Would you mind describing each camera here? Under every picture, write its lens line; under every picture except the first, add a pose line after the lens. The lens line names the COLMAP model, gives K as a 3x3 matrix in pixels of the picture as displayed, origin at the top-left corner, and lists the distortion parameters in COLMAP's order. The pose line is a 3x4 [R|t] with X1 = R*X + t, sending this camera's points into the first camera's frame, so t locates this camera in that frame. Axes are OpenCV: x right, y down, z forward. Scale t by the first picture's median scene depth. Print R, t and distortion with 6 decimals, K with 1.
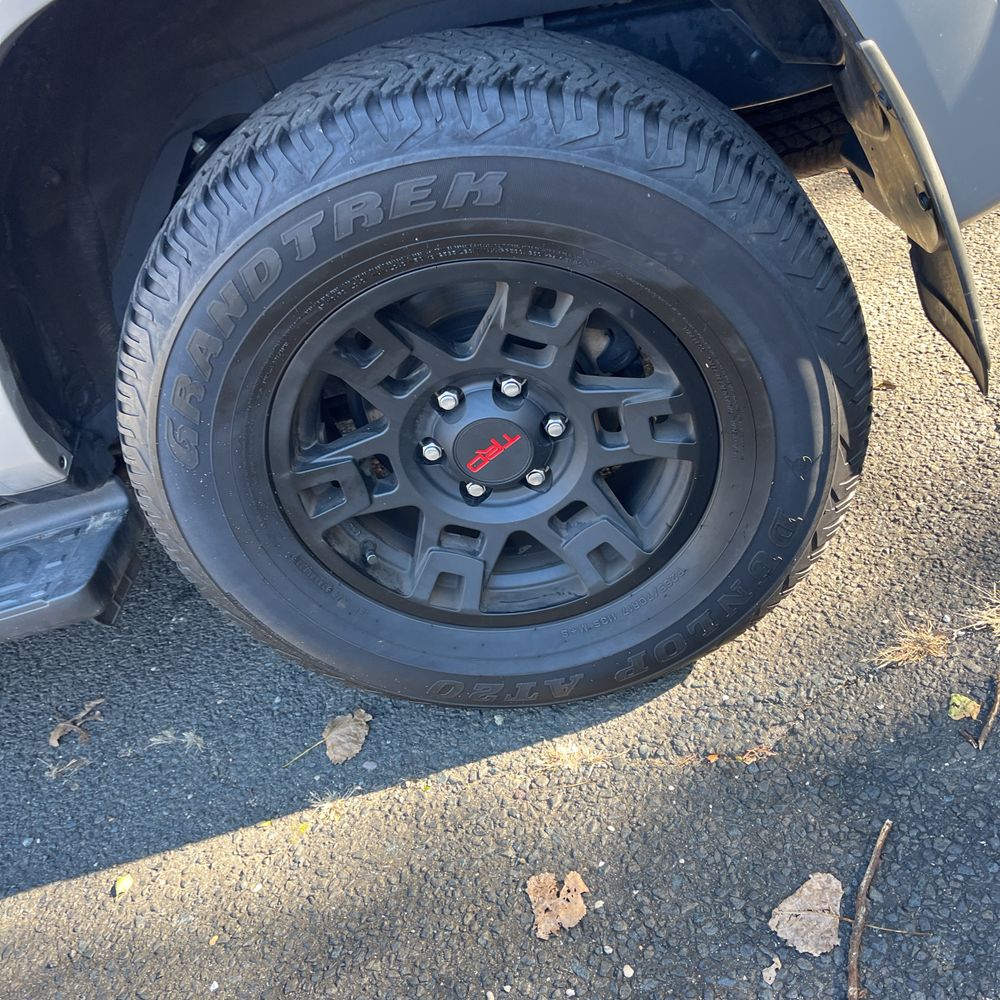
lens RADIAL K [[1026.9, 0, 497.1], [0, 1026.9, 504.2], [0, 0, 1]] dist [0.033807, -0.028493]
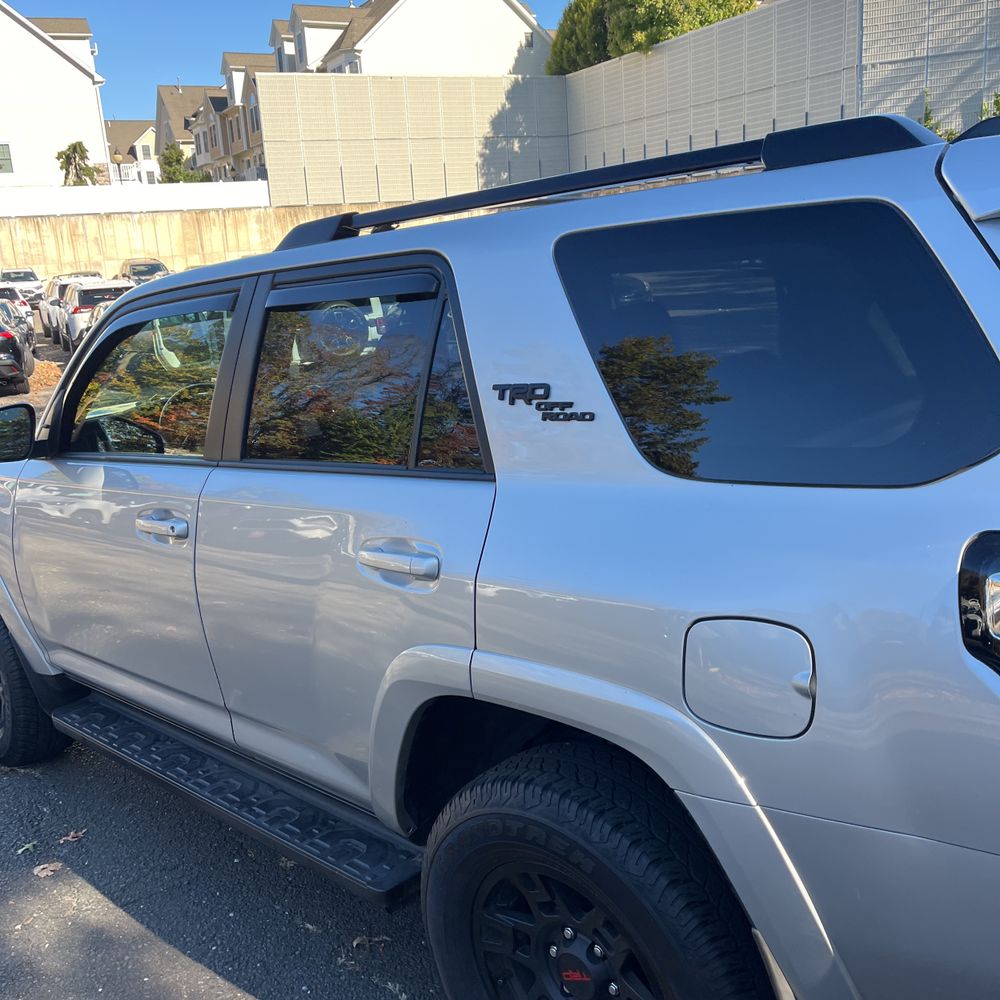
lens RADIAL K [[1037.6, 0, 499.5], [0, 1037.6, 480.8], [0, 0, 1]] dist [0.015123, 0.026993]
pose [[0.717698, 0.399214, -0.570559, 0.524034], [-0.543968, 0.832952, -0.101442, -0.456107], [0.434751, 0.383170, 0.814968, -0.727553]]
